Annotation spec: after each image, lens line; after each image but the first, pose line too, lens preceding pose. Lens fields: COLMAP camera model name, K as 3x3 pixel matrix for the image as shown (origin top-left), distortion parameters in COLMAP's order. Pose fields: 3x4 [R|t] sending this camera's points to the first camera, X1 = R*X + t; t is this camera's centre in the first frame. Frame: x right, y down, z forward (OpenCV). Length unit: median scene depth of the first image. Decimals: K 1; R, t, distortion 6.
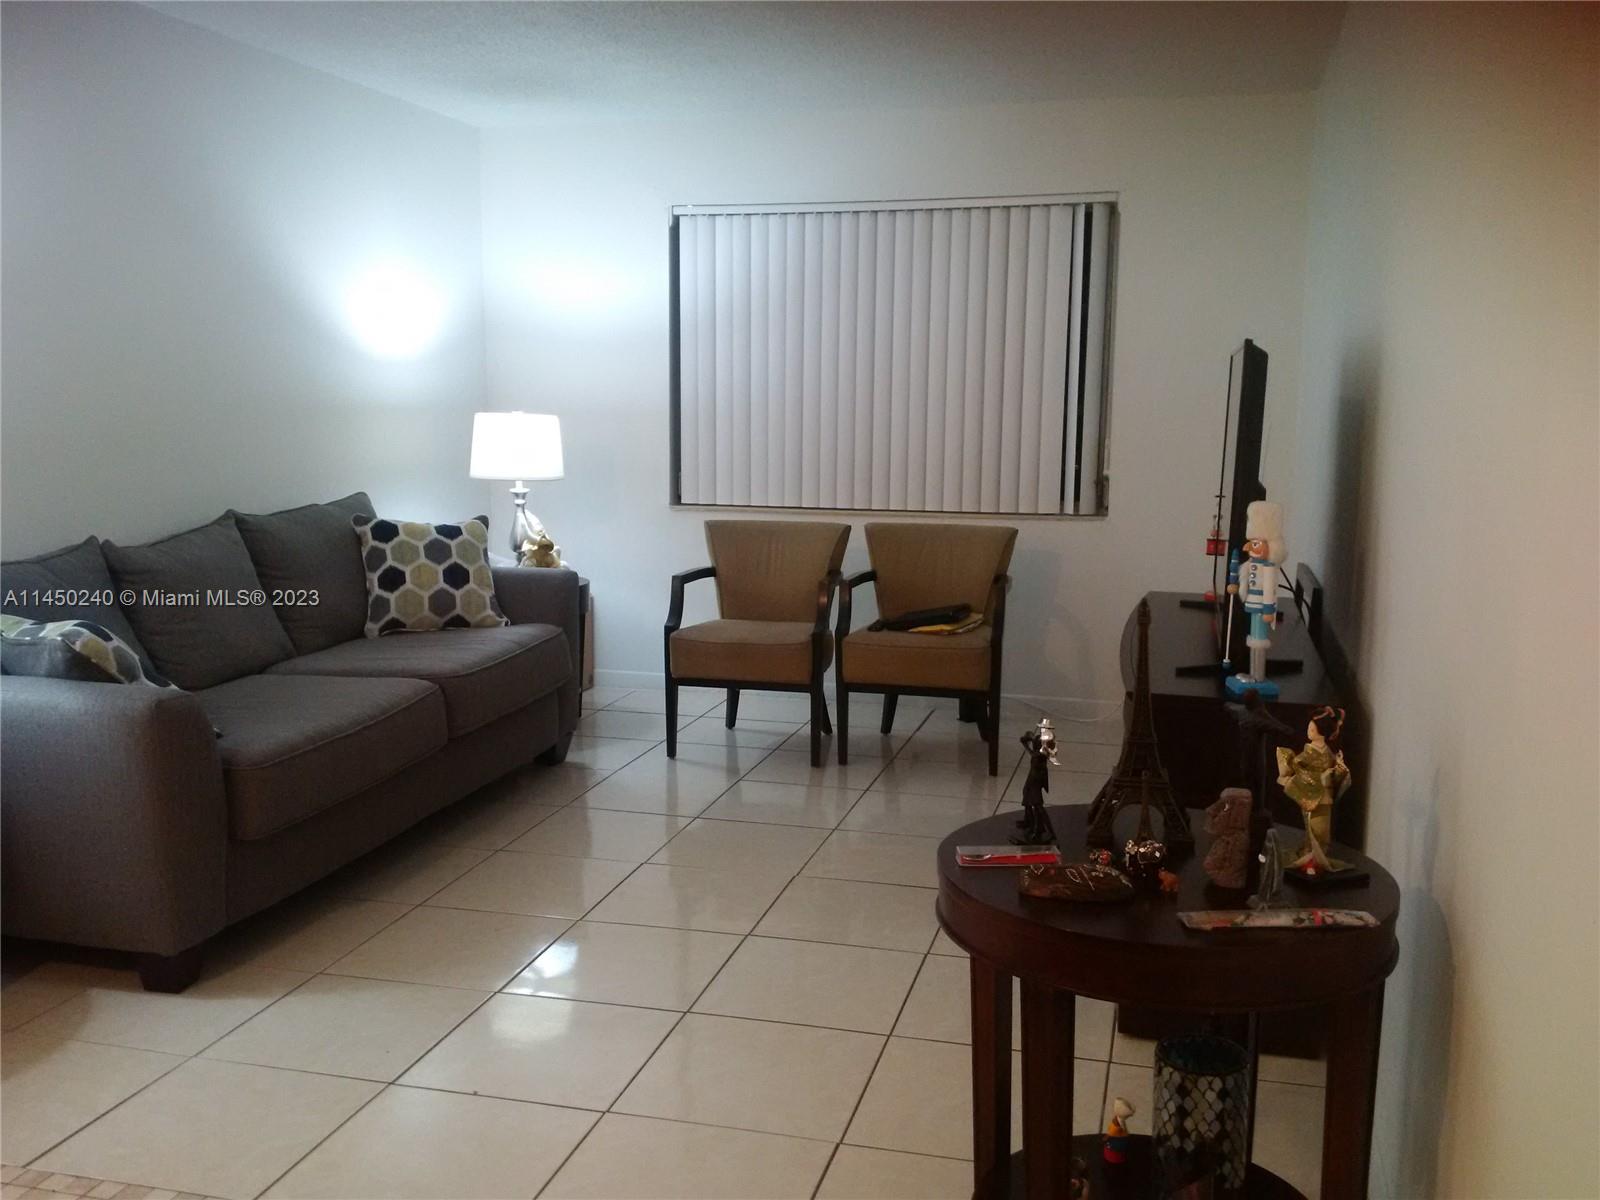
lens RADIAL K [[1454.4, 0, 800.0], [0, 1454.4, 600.0], [0, 0, 1]] dist [0.290134, -0.699228]
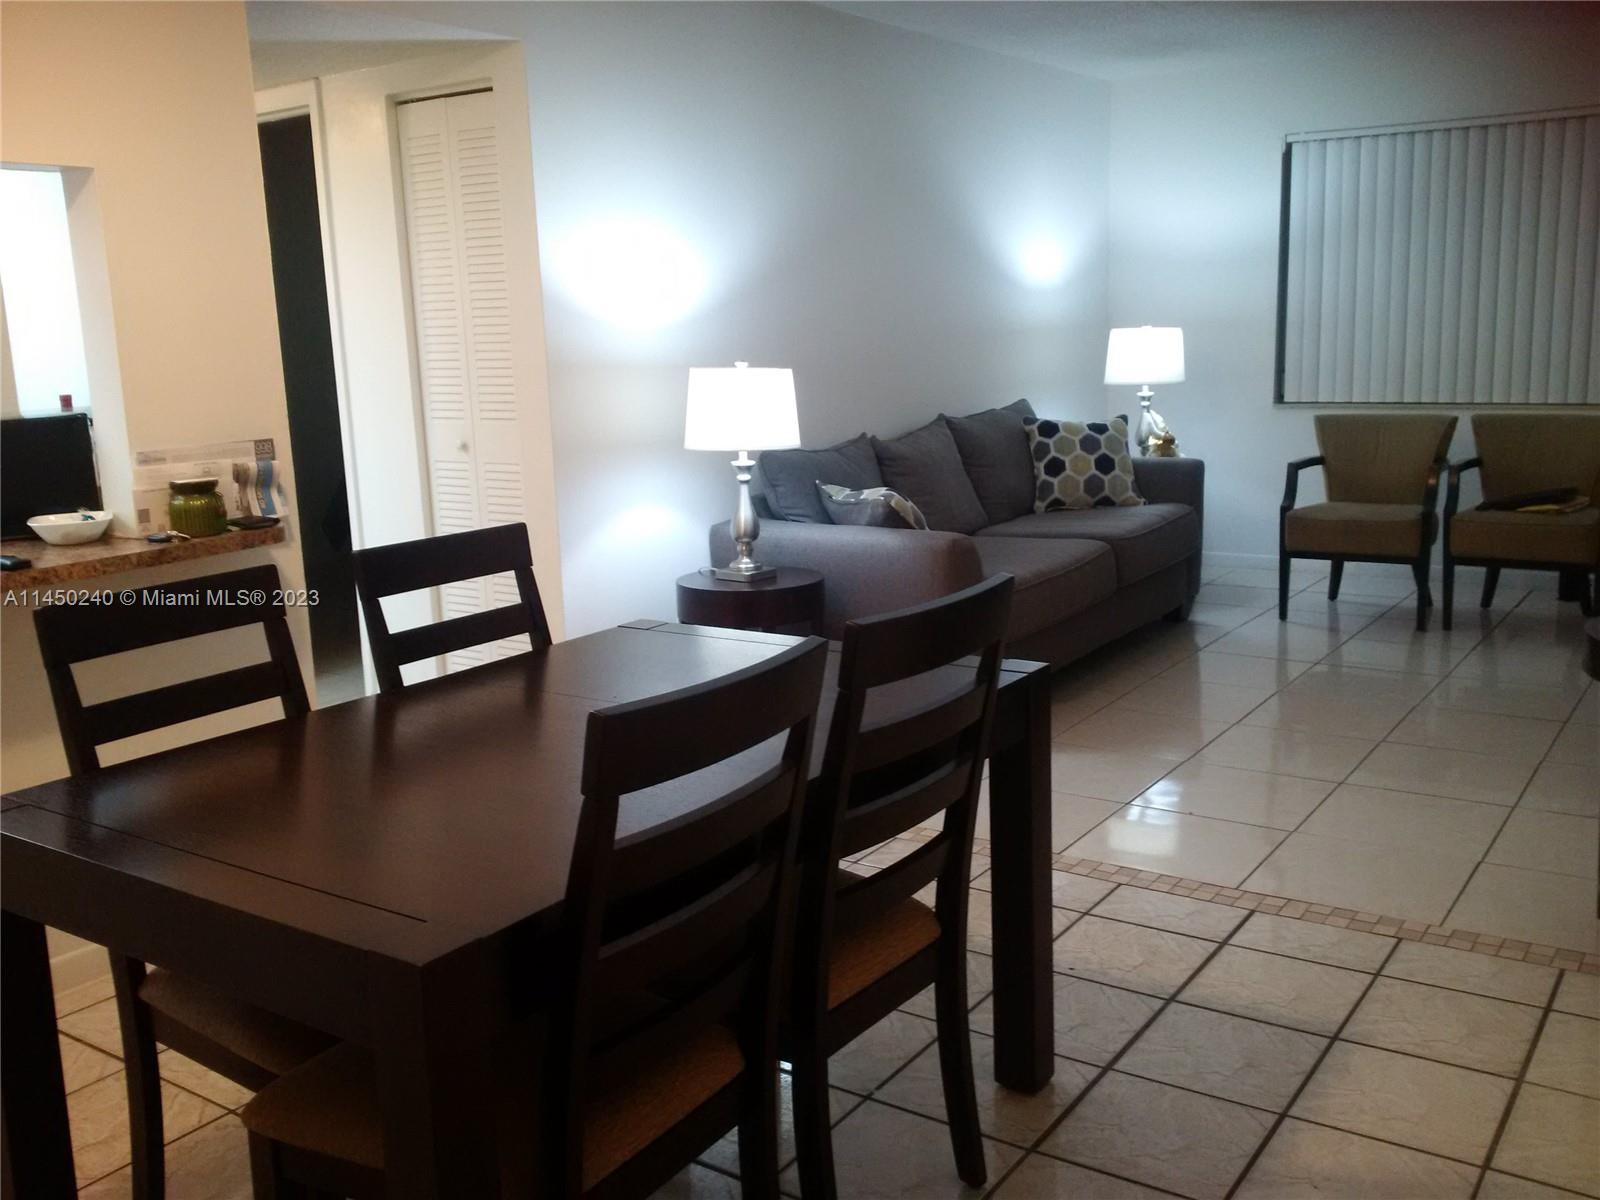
lens RADIAL K [[1487.1, 0, 800.0], [0, 1487.1, 600.0], [0, 0, 1]] dist [0.113040, -0.238411]
pose [[0.941041, 0.025011, -0.337367, -0.047953], [-0.006494, 0.998415, 0.055906, 0.028090], [0.338231, -0.050419, 0.939712, -0.256510]]
